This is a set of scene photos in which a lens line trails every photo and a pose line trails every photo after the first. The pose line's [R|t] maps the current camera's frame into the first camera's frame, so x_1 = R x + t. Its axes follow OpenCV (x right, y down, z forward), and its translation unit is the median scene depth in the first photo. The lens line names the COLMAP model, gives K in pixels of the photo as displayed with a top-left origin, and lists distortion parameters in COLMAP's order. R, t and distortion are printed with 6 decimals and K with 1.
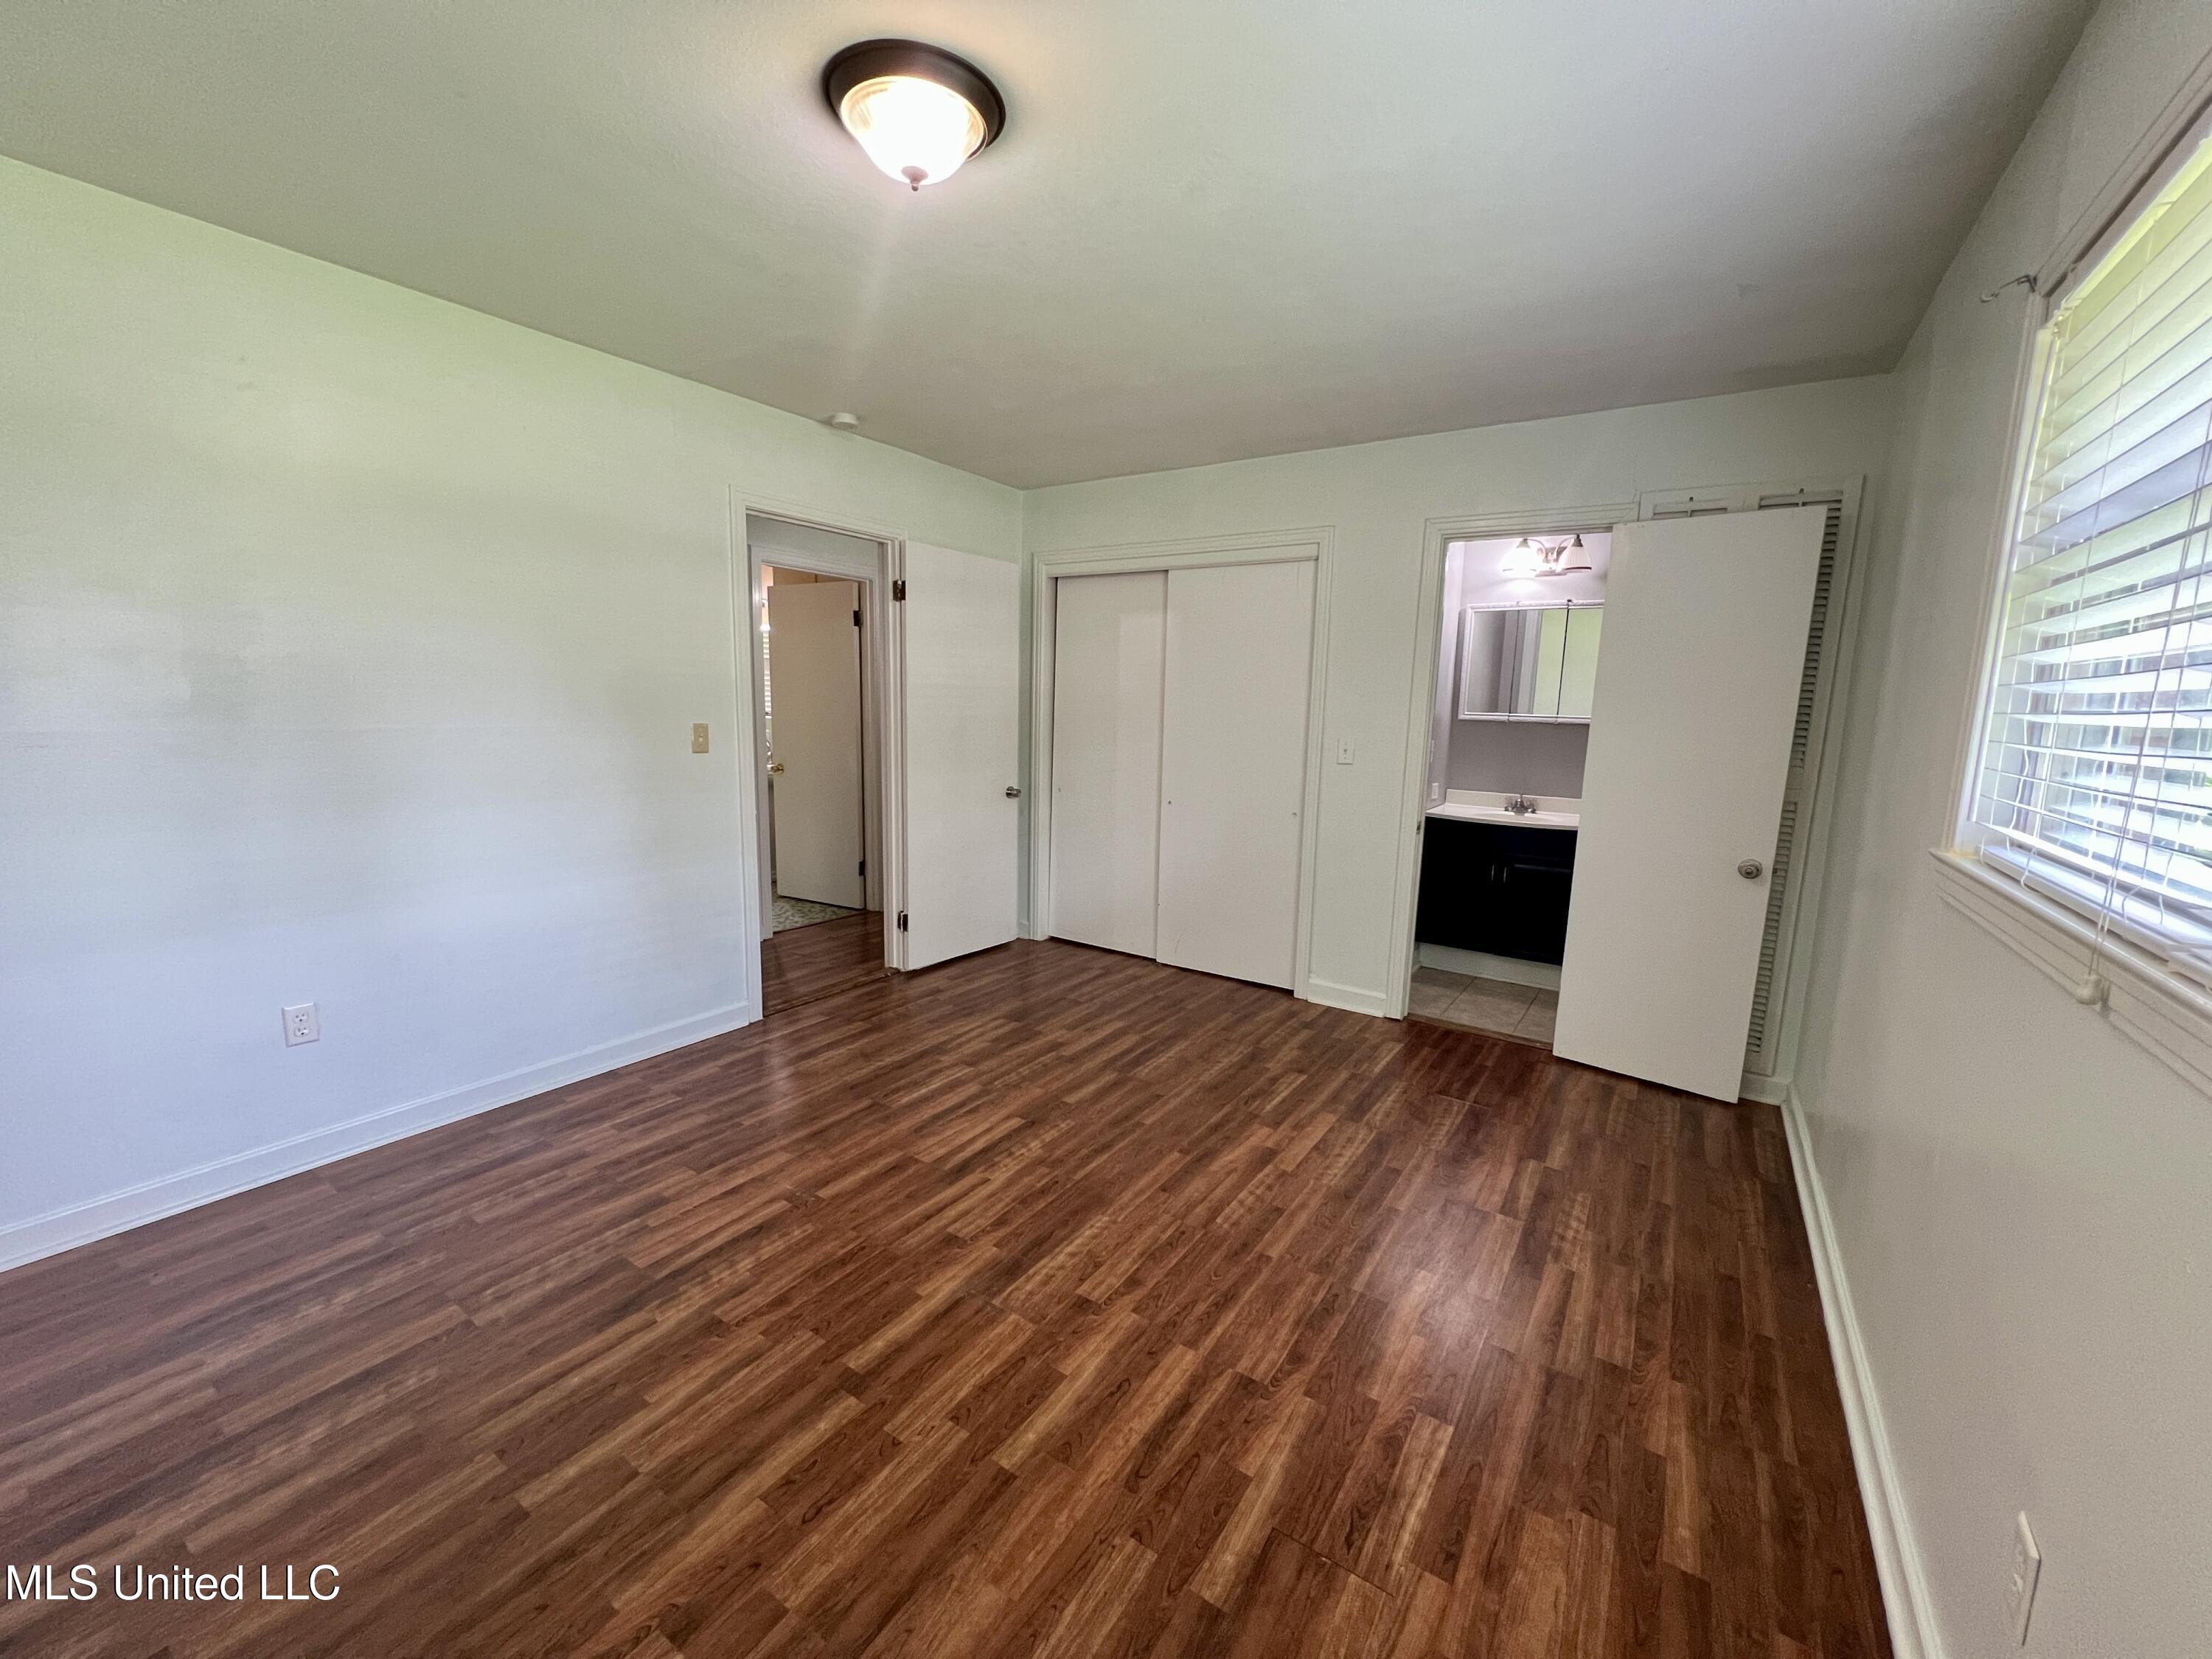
lens RADIAL K [[888.8, 0, 1112.3], [0, 888.8, 831.3], [0, 0, 1]] dist [-0.000657, -0.000023]
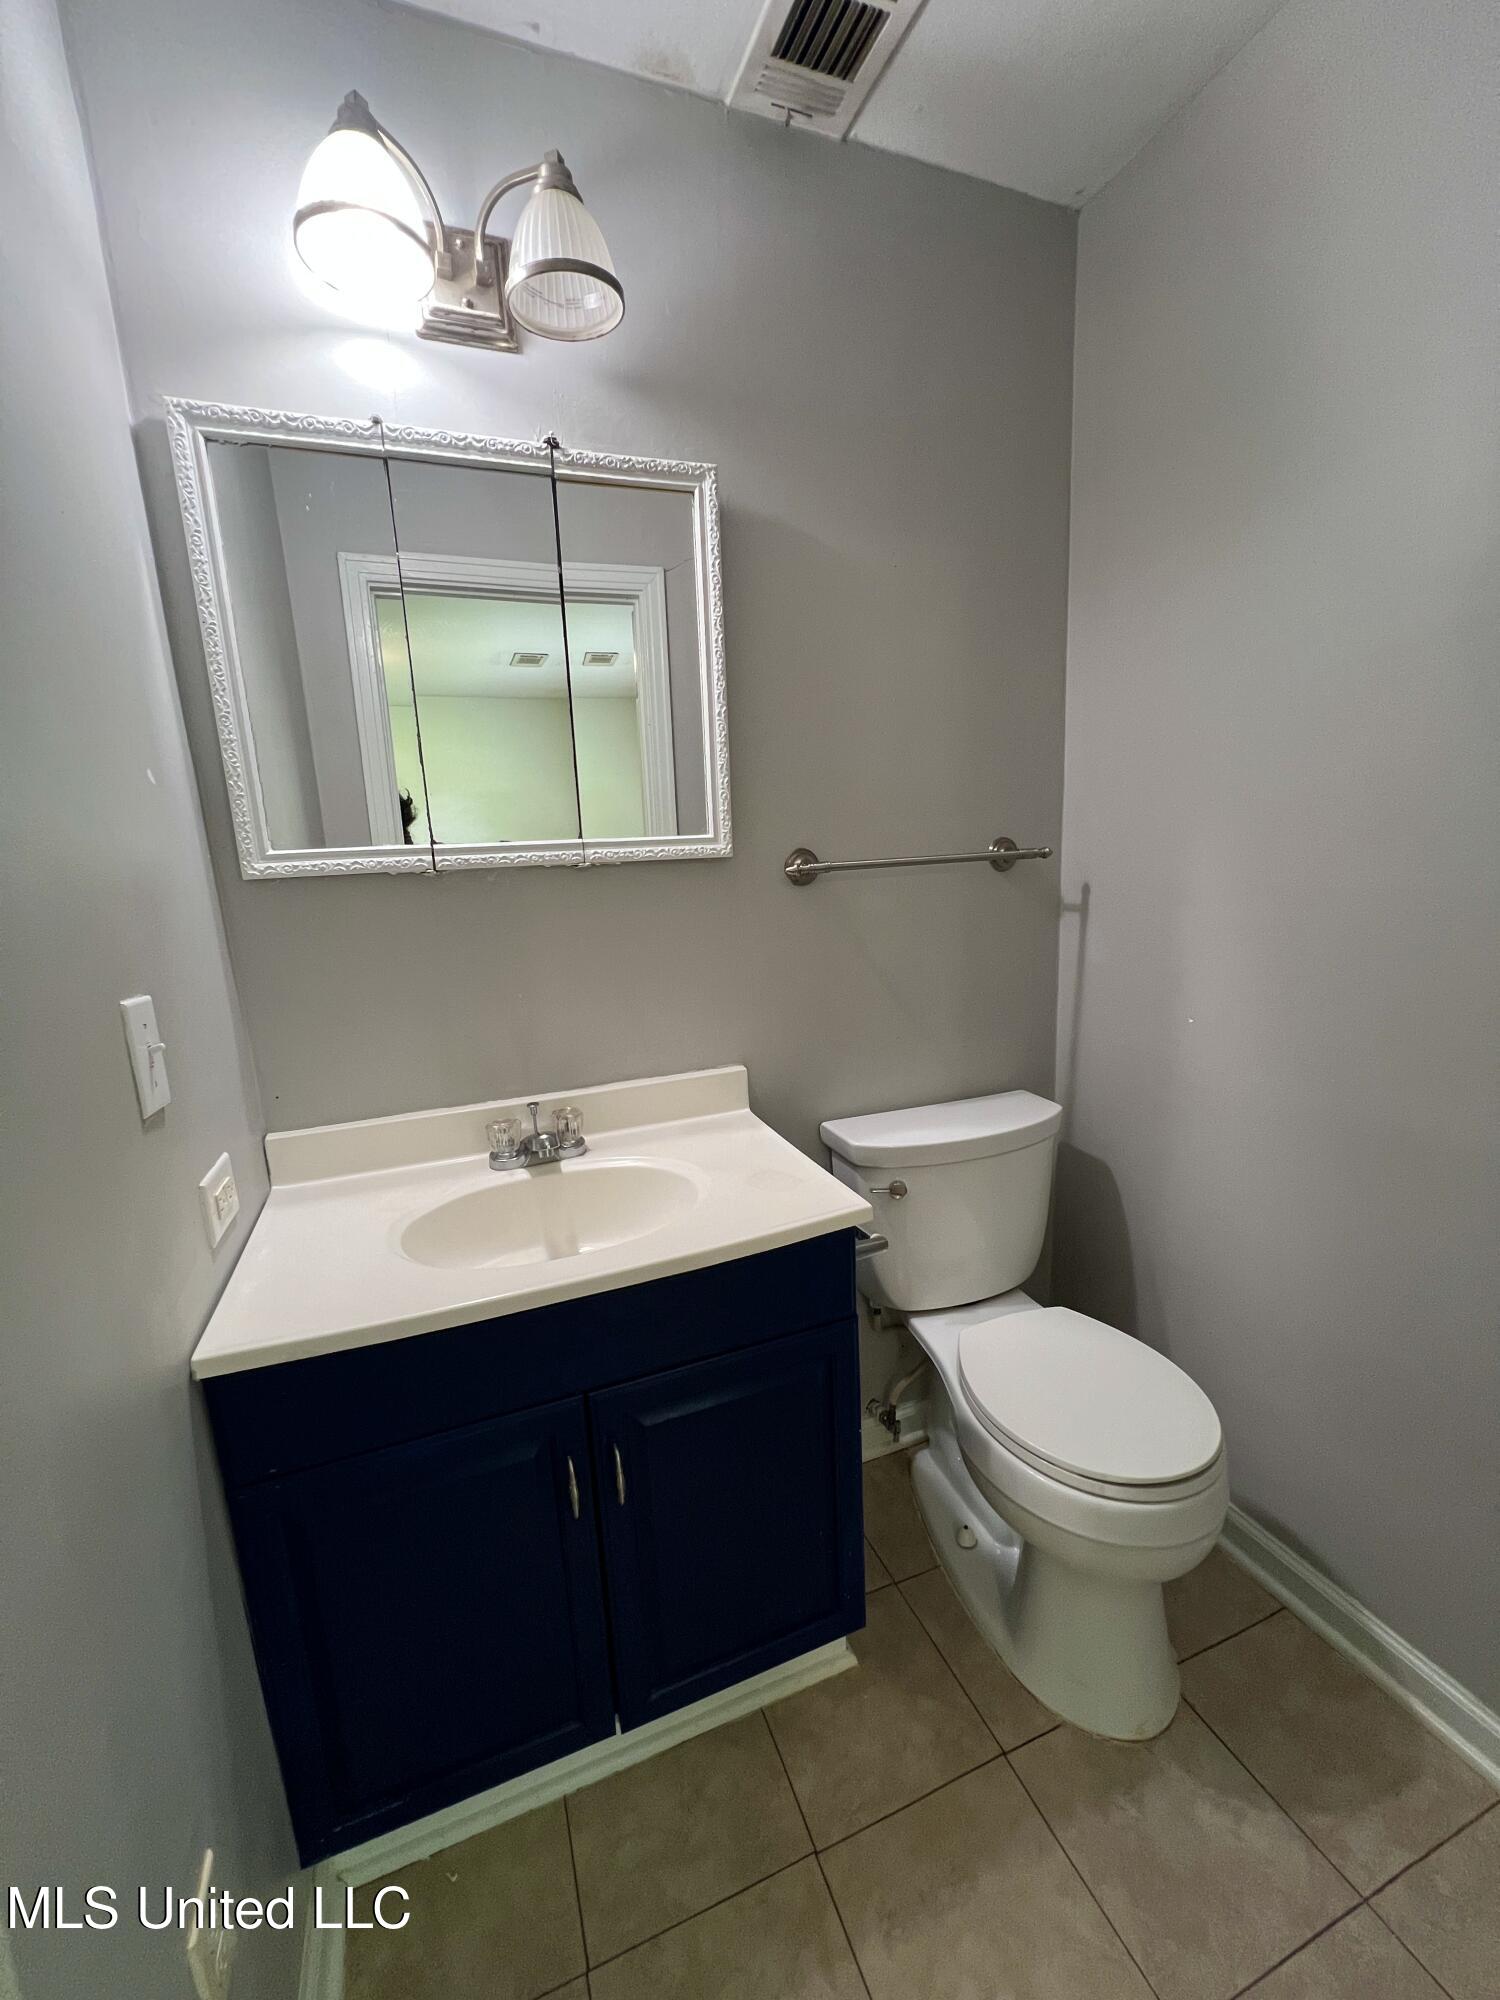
lens RADIAL K [[803.6, 0, 750.8], [0, 803.6, 998.4], [0, 0, 1]] dist [-0.000657, -0.000023]
pose [[0.567186, -0.213888, 0.795331, 0.276139], [0.171344, 0.975204, 0.140068, -0.099243], [-0.805569, 0.056831, 0.589770, 0.738319]]
